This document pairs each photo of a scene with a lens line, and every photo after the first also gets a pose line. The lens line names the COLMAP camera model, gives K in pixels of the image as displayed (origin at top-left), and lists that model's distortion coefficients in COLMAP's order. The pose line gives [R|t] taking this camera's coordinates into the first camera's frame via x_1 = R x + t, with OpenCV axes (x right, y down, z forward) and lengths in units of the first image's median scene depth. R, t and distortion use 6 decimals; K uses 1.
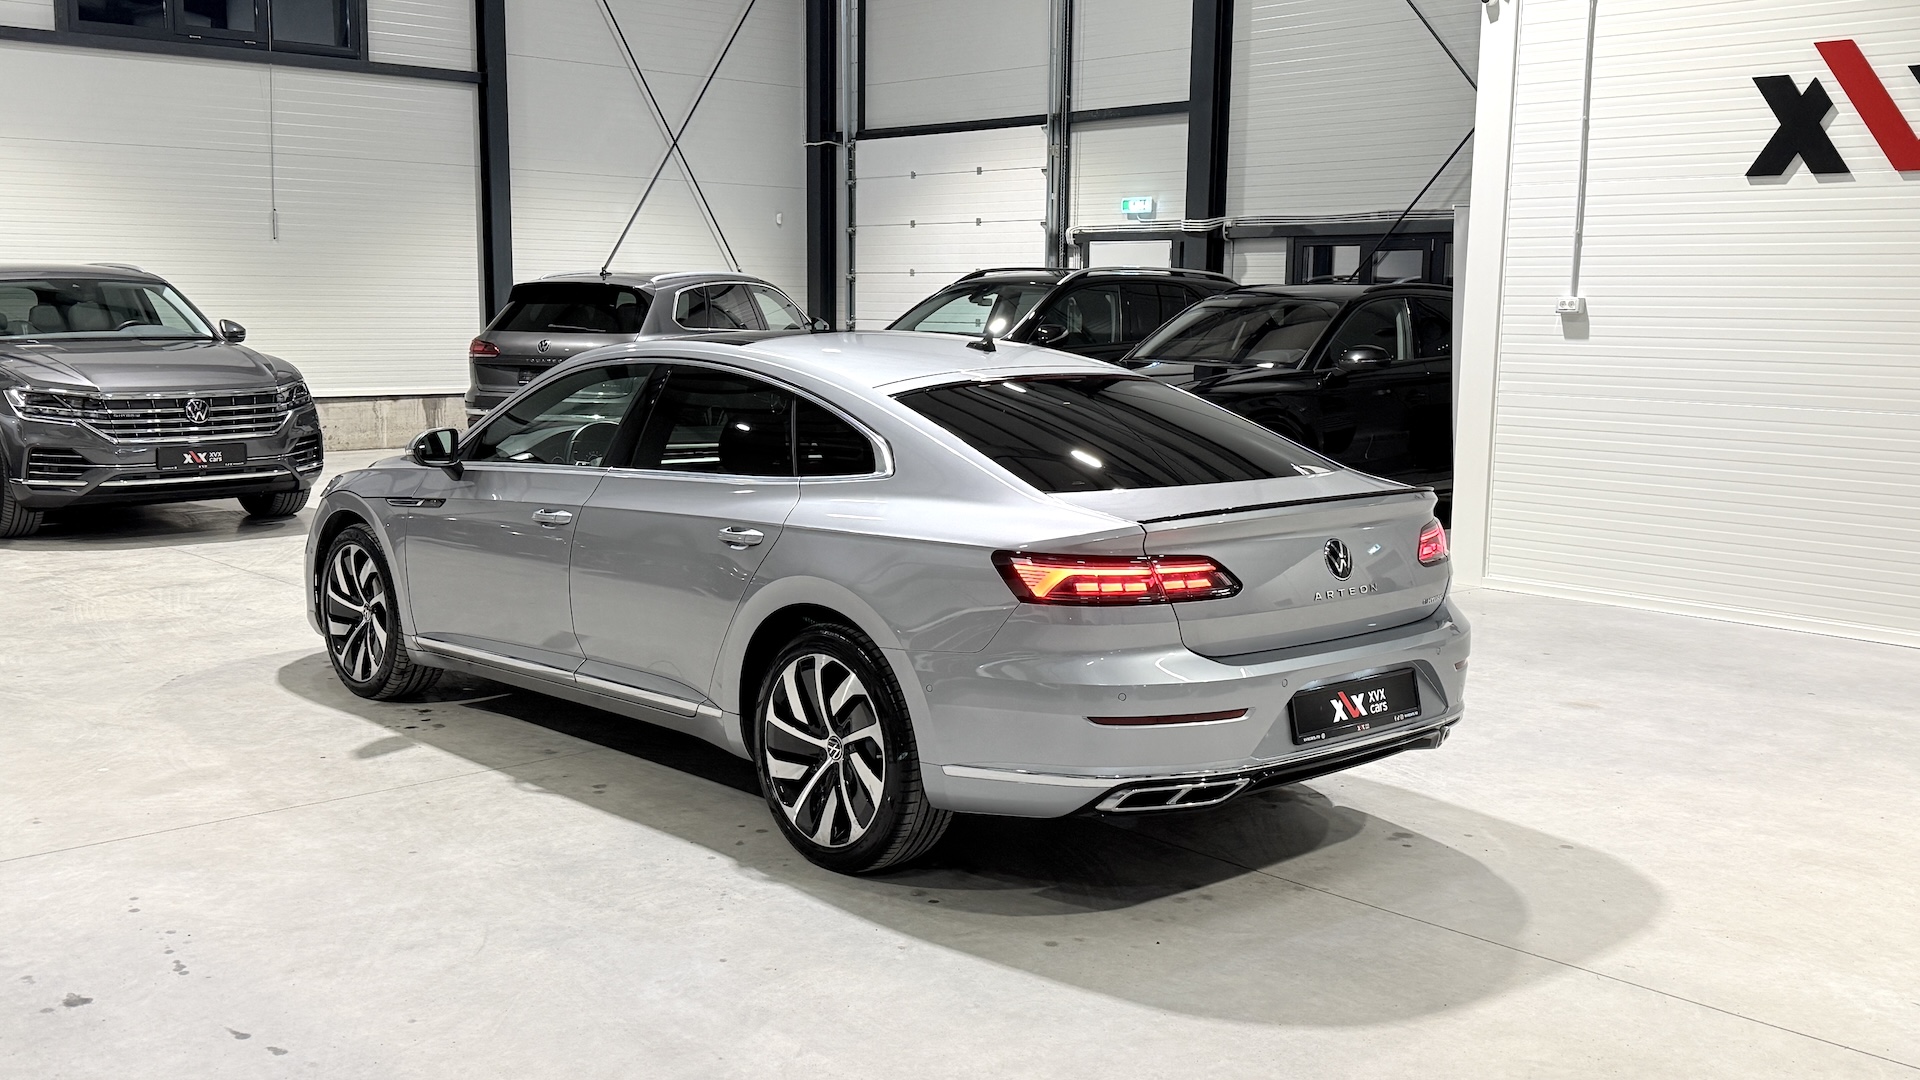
lens RADIAL K [[1832.5, 0, 960.0], [0, 1832.5, 540.0], [0, 0, 1]] dist [0.180705, -0.399570]
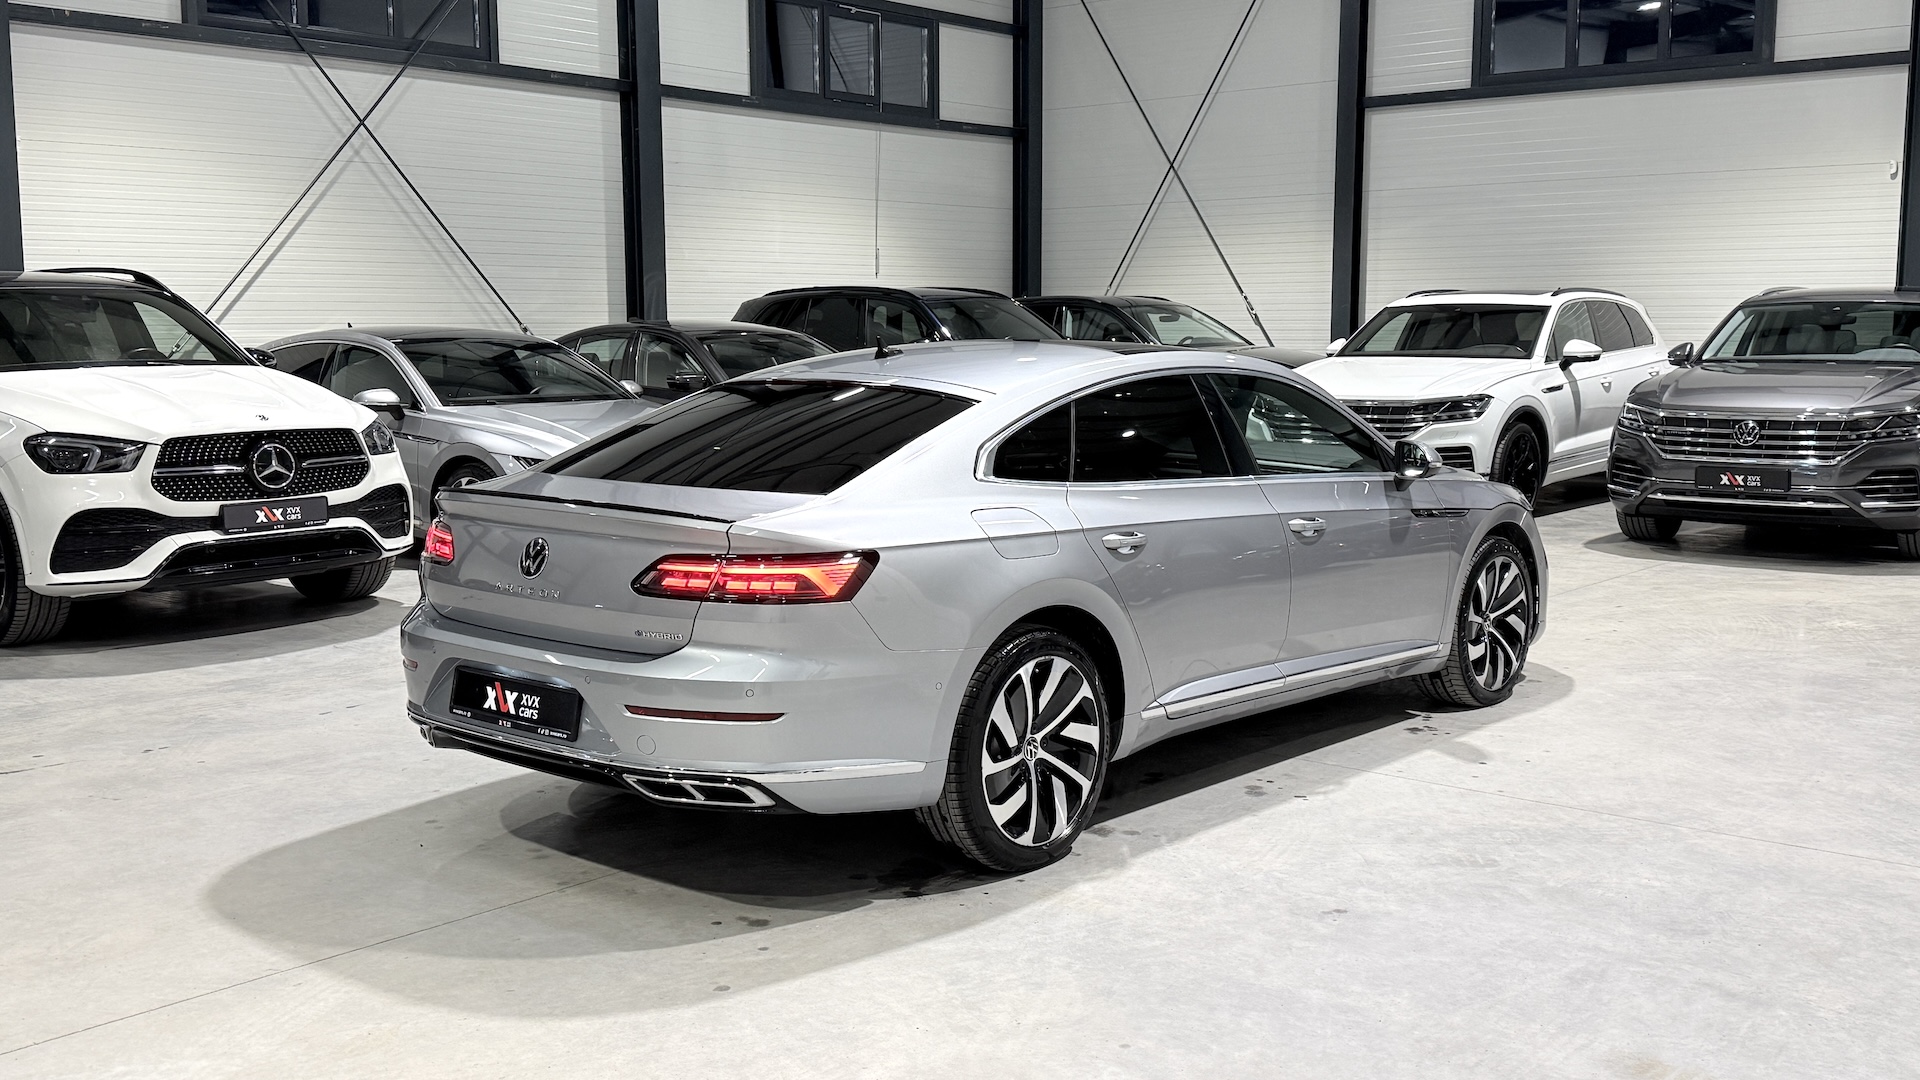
lens RADIAL K [[1832.5, 0, 960.0], [0, 1832.5, 540.0], [0, 0, 1]] dist [0.180705, -0.399570]
pose [[0.115332, 0.108494, -0.987384, 1.122877], [-0.127046, 0.987465, 0.093663, -0.113073], [0.985169, 0.114640, 0.127670, 1.003367]]
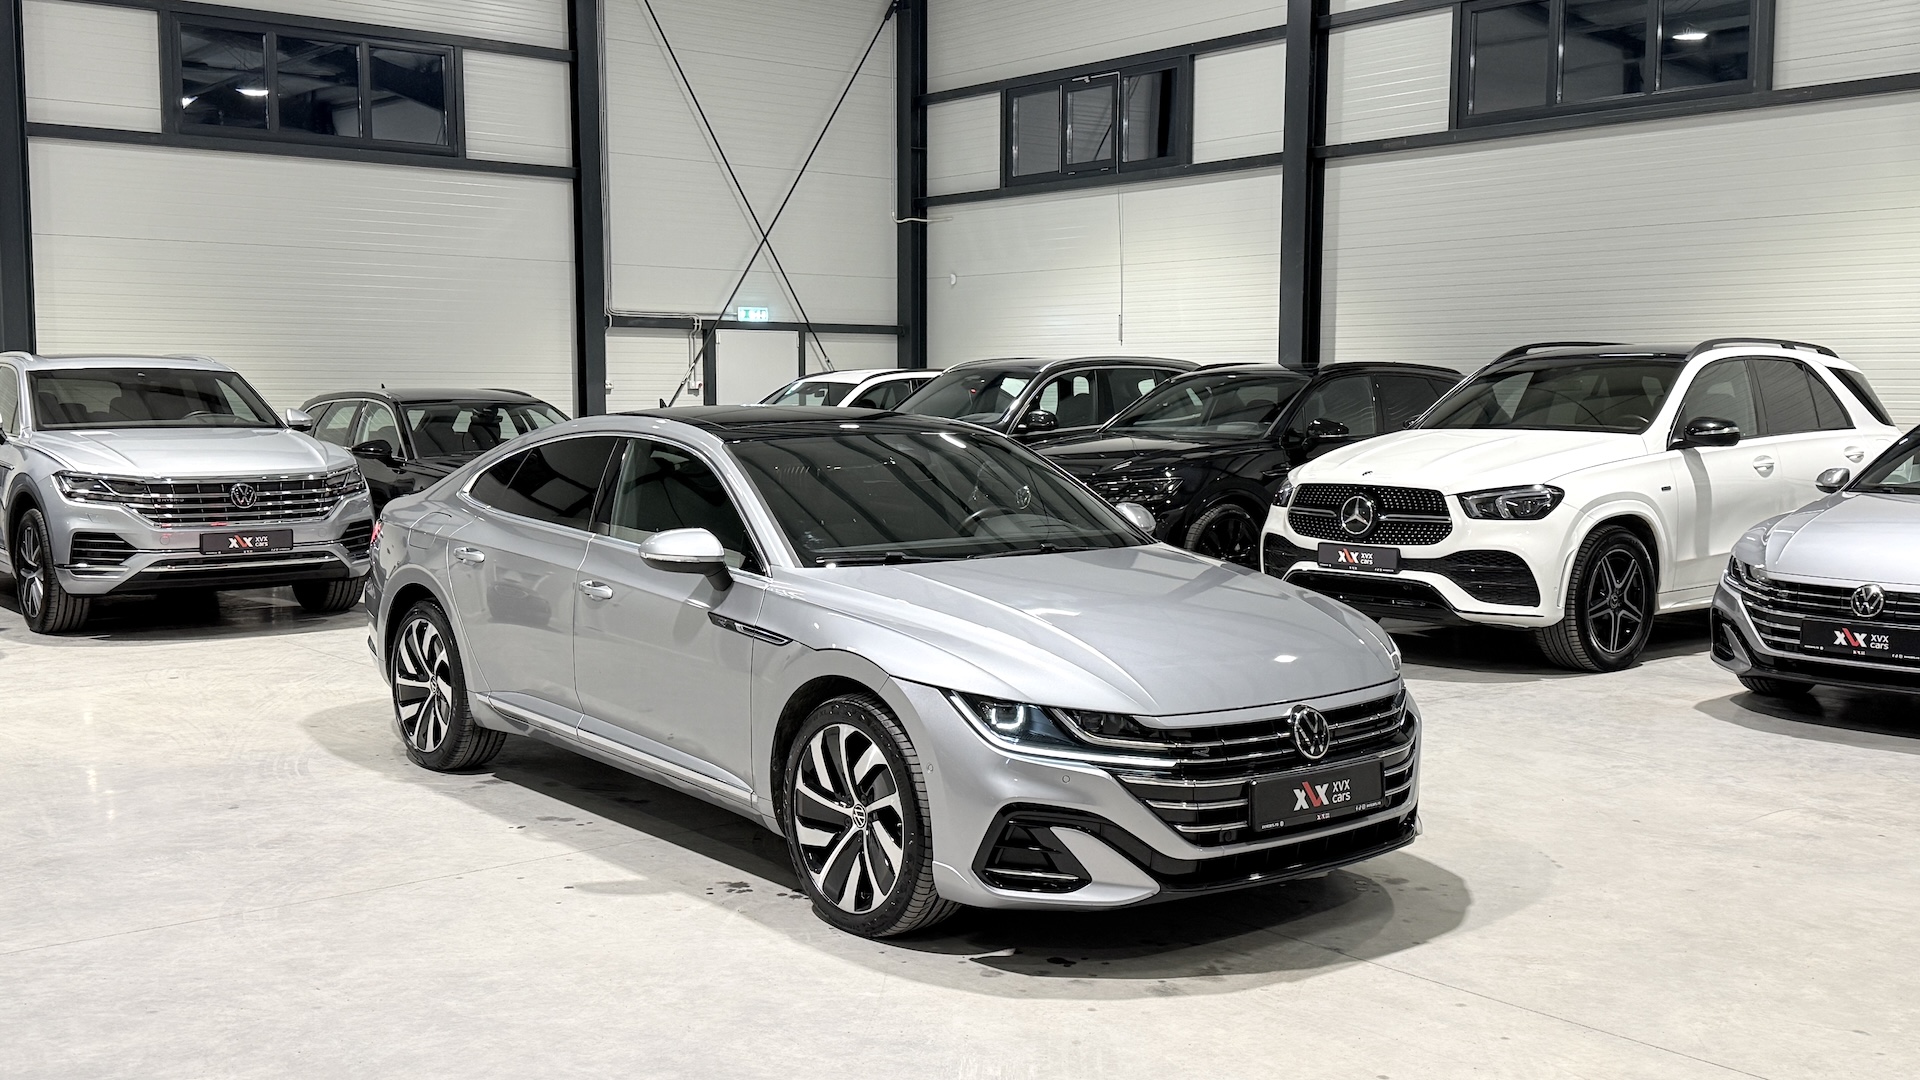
lens RADIAL K [[1889.7, 0, 960.0], [0, 1889.7, 540.0], [0, 0, 1]] dist [0.186977, -0.415302]
pose [[-0.997192, -0.020239, 0.072107, -0.773048], [-0.004421, 0.977020, 0.213101, -0.400467], [-0.074763, 0.212183, -0.974366, 3.007021]]
